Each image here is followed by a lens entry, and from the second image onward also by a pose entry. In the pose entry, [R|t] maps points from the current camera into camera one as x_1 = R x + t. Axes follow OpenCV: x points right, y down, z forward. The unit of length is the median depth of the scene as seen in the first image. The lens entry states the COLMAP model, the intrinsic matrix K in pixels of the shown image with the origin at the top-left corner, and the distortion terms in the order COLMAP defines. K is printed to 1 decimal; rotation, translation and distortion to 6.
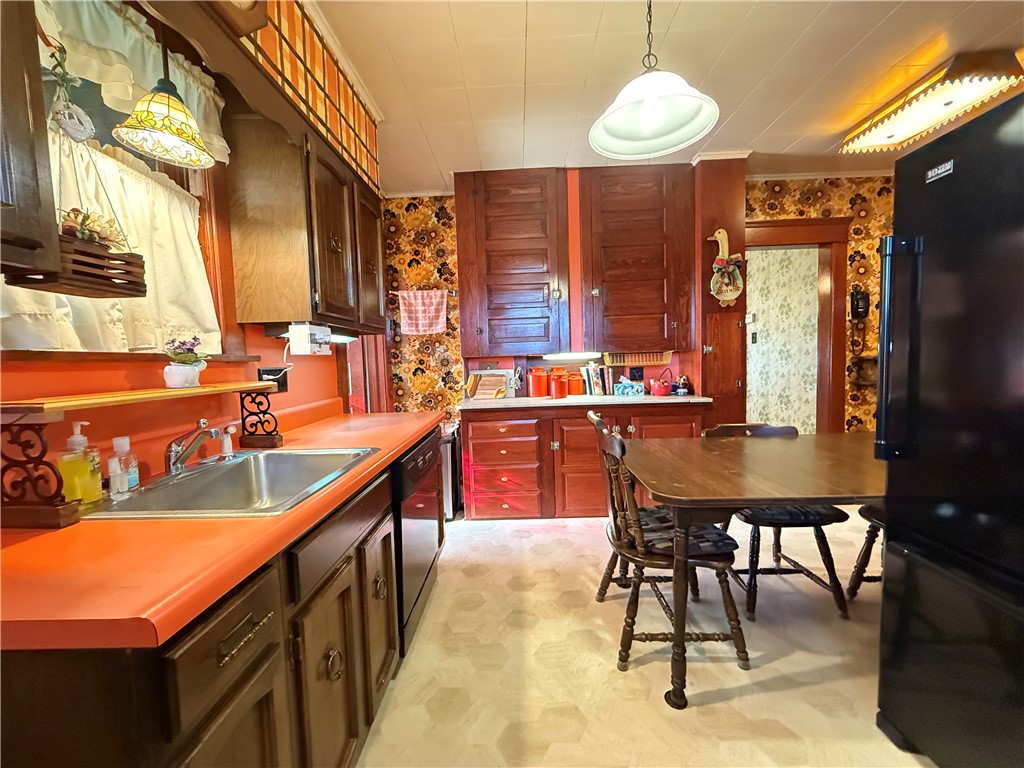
lens RADIAL K [[409.0, 0, 510.4], [0, 409.0, 383.1], [0, 0, 1]] dist [-0.000277, -0.000090]
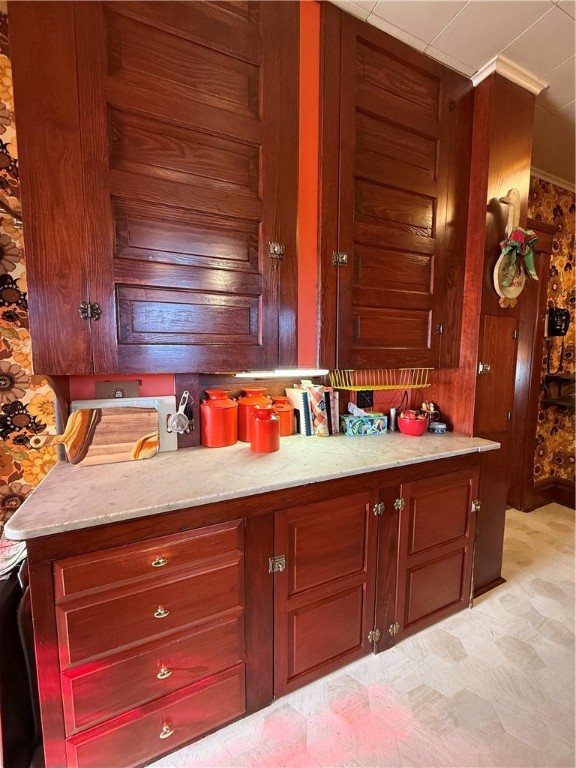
lens RADIAL K [[306.8, 0, 288.2], [0, 306.8, 381.9], [0, 0, 1]] dist [-0.000277, -0.000090]
pose [[0.903027, -0.005887, 0.429543, -0.028851], [-0.005431, 0.999670, 0.025119, -0.062885], [-0.429549, -0.025017, 0.902697, 0.598607]]
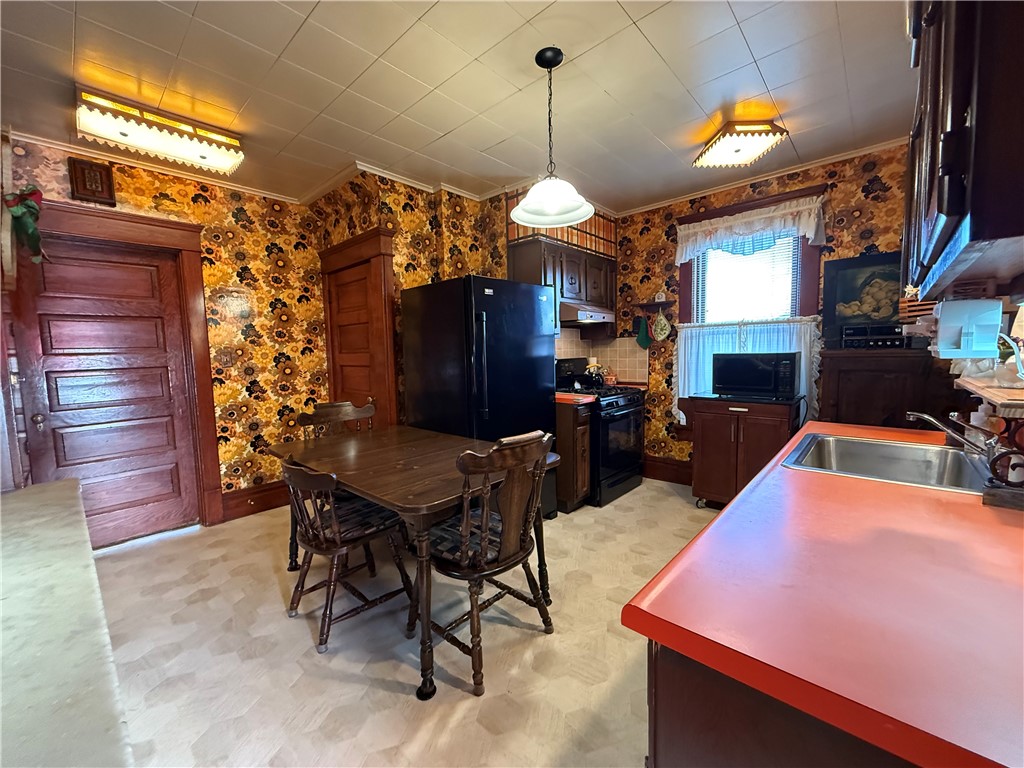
lens RADIAL K [[409.0, 0, 512.8], [0, 409.0, 383.3], [0, 0, 1]] dist [-0.000277, -0.000090]
pose [[-0.755879, -0.004592, 0.654695, -0.565167], [0.085204, 0.990781, 0.105322, -0.199622], [-0.649143, 0.135393, -0.748520, 2.477426]]
